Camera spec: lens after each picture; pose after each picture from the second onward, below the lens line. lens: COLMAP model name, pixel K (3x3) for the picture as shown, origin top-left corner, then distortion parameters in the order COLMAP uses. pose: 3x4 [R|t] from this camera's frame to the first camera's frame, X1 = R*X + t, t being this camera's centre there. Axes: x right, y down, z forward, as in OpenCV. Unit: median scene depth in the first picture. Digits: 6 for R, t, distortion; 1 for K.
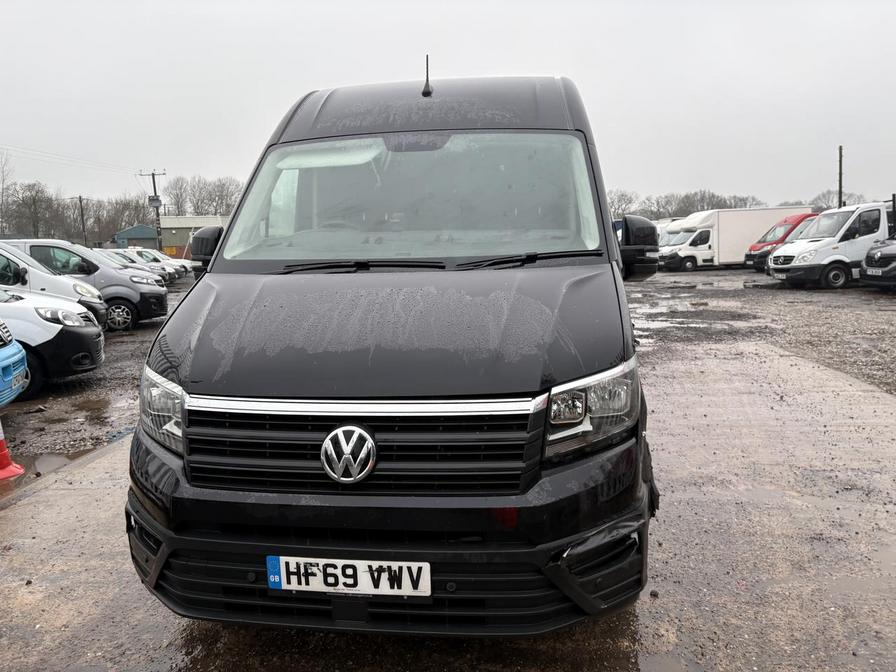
lens RADIAL K [[672.5, 0, 447.0], [0, 672.5, 334.2], [0, 0, 1]] dist [0.000815, -0.009752]
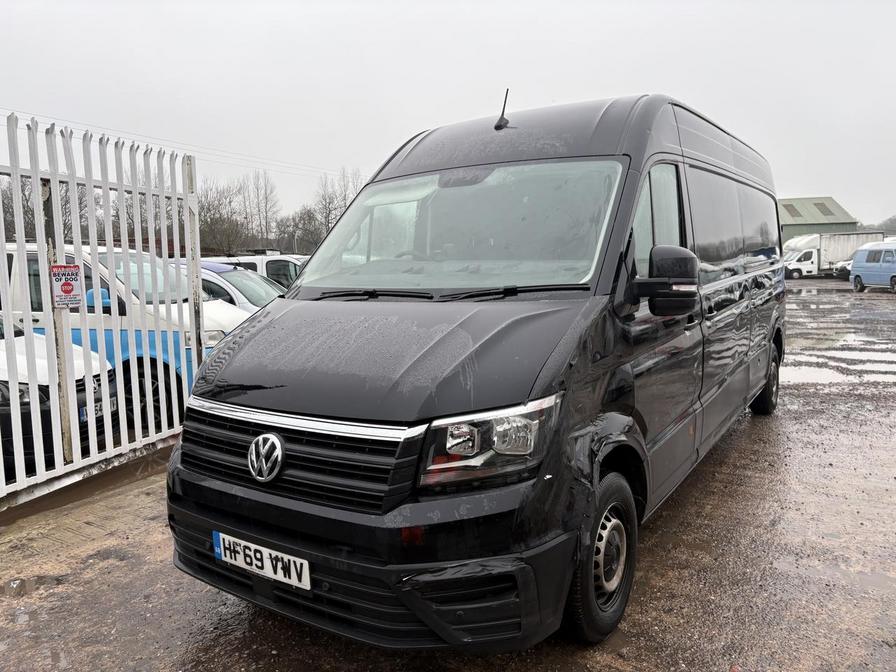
lens RADIAL K [[672.5, 0, 444.6], [0, 672.5, 336.8], [0, 0, 1]] dist [0.000815, -0.009752]
pose [[0.896553, 0.051434, -0.439939, 0.647749], [-0.056437, 0.998405, 0.001712, -0.054562], [0.439325, 0.023294, 0.898026, 0.064083]]
